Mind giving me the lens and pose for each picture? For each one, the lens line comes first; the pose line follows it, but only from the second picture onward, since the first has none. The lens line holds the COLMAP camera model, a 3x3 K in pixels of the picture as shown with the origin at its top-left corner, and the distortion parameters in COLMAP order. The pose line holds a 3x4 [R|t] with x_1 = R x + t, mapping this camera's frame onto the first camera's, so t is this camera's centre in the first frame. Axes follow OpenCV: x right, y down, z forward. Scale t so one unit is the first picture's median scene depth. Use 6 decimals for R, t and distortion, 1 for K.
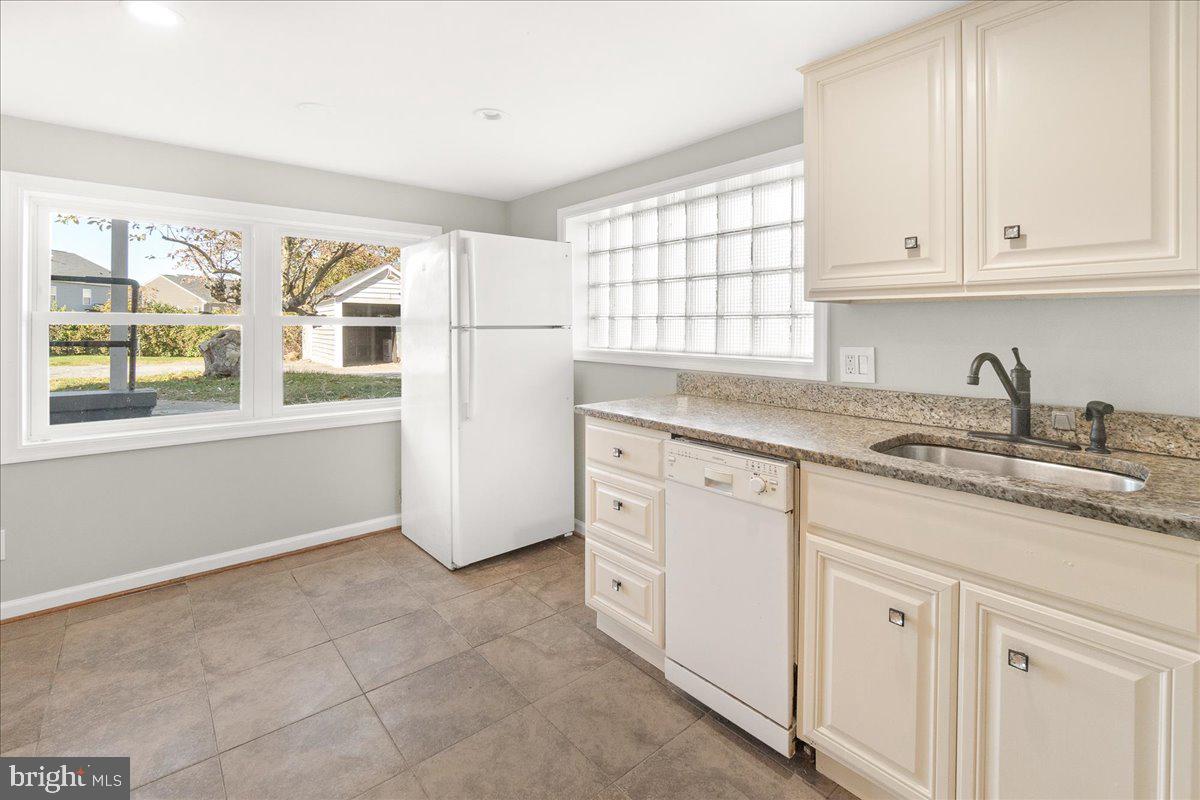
lens RADIAL K [[548.6, 0, 598.7], [0, 548.6, 311.7], [0, 0, 1]] dist [-0.000338, -0.000243]
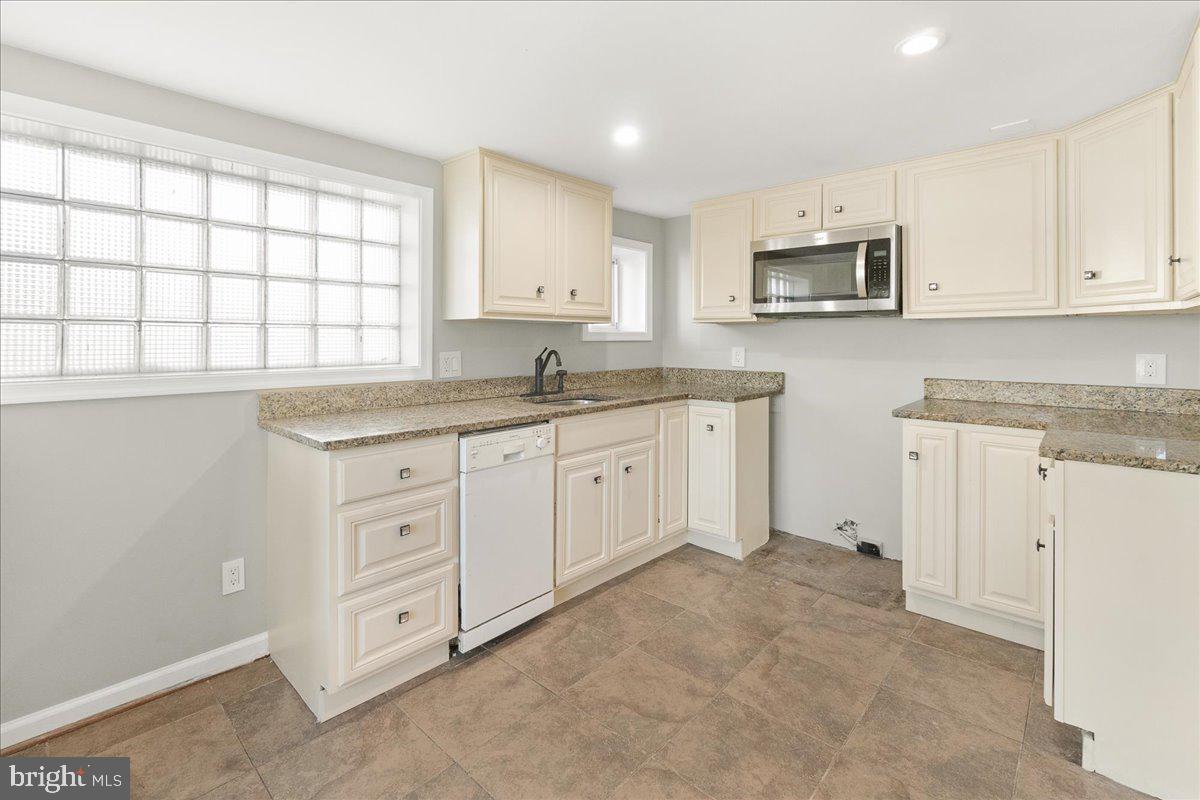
lens RADIAL K [[543.5, 0, 602.0], [0, 543.5, 324.3], [0, 0, 1]] dist [-0.002108, -0.000081]
pose [[-0.134778, 0.025185, 0.990556, -0.991102], [-0.025347, 0.999262, -0.028855, 0.027534], [-0.990552, -0.028997, -0.134041, 0.863017]]
